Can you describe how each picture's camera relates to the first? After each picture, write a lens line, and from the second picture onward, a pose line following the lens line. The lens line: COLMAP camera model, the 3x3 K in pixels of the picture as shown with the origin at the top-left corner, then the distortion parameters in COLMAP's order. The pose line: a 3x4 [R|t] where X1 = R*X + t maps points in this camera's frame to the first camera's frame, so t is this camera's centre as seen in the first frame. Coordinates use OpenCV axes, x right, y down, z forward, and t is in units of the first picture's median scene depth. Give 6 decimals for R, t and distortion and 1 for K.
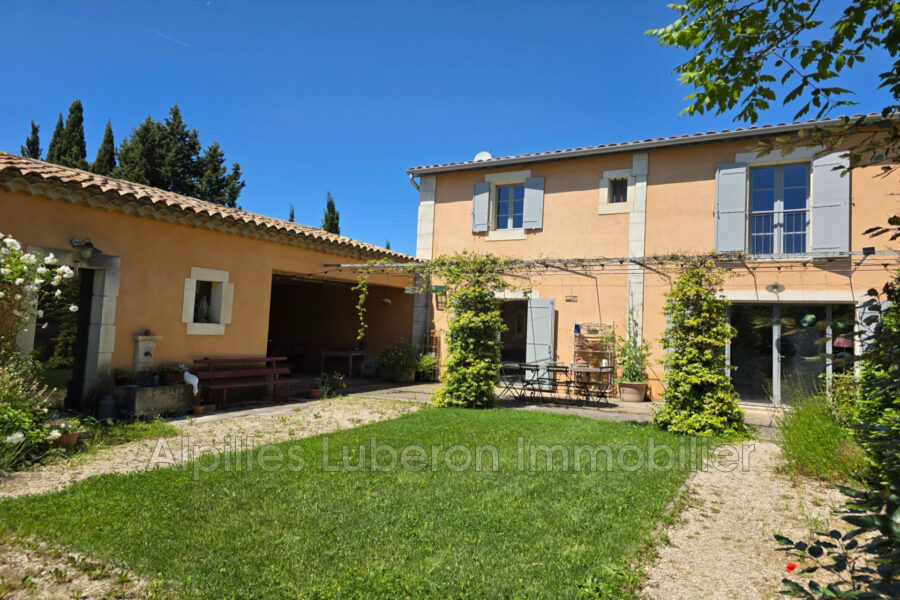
lens RADIAL K [[637.0, 0, 482.1], [0, 637.0, 284.9], [0, 0, 1]] dist [0.037609, -0.027883]
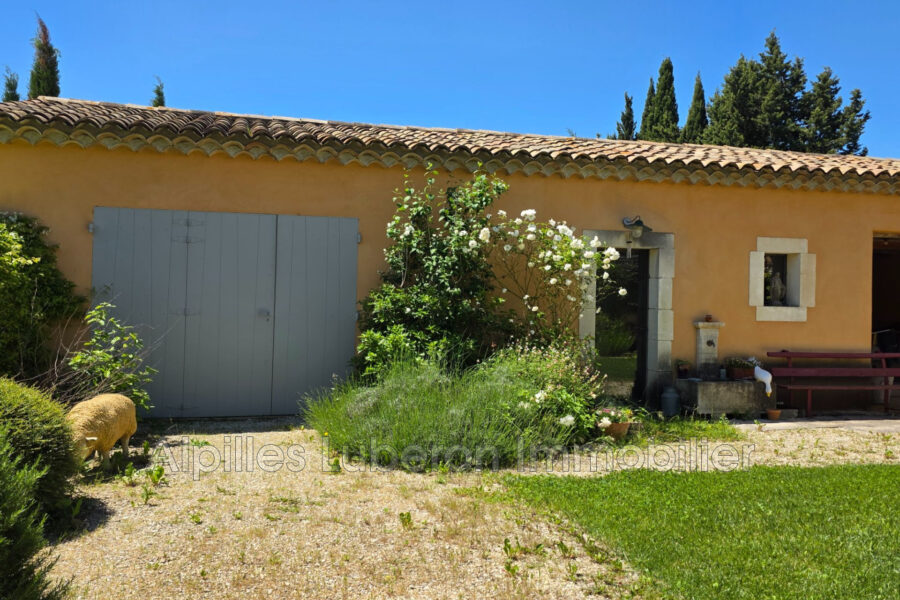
lens RADIAL K [[835.6, 0, 446.4], [0, 835.6, 278.9], [0, 0, 1]] dist [0.095551, 0.000000]
pose [[0.660020, -0.044847, -0.749908, 0.092861], [0.061194, 0.998109, -0.005831, 0.006742], [0.748751, -0.042041, 0.661516, -0.004343]]
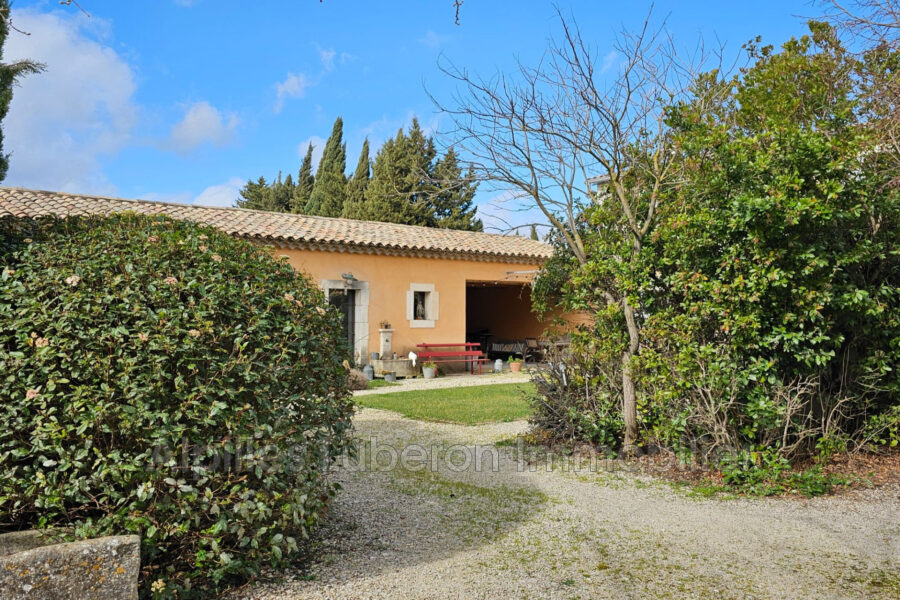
lens RADIAL K [[835.6, 0, 449.0], [0, 835.6, 301.0], [0, 0, 1]] dist [0.095551, 0.000000]
pose [[0.901211, -0.038999, -0.431623, 0.501946], [0.060593, 0.997499, 0.036389, -0.054237], [0.429124, -0.058948, 0.901320, -0.774315]]
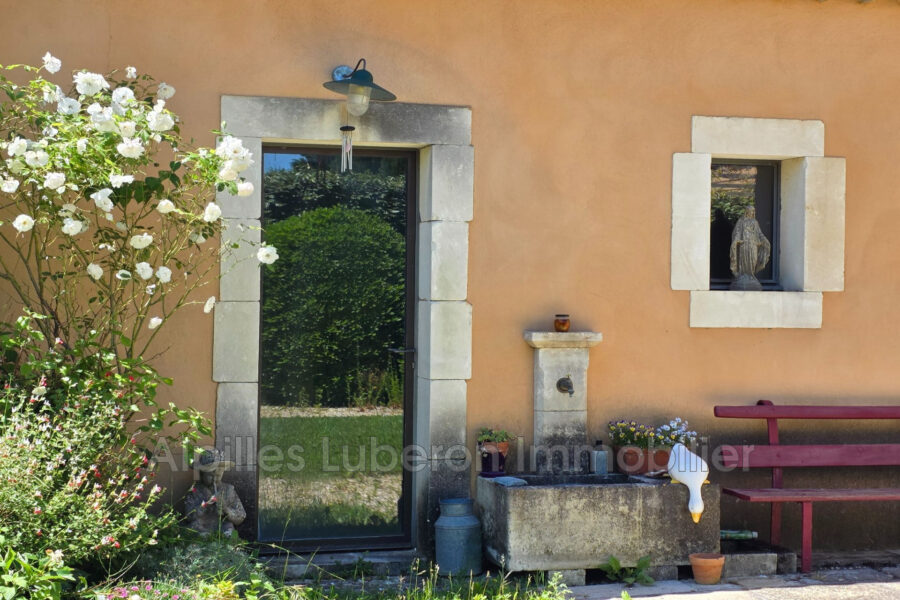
lens RADIAL K [[1580.8, 0, 457.3], [0, 1580.8, 274.9], [0, 0, 1]] dist [0.236012, 0.000000]
pose [[0.671309, -0.039305, -0.740134, 0.058390], [0.070044, 0.997488, 0.010558, 0.035901], [0.737860, -0.058930, 0.672376, 0.394279]]
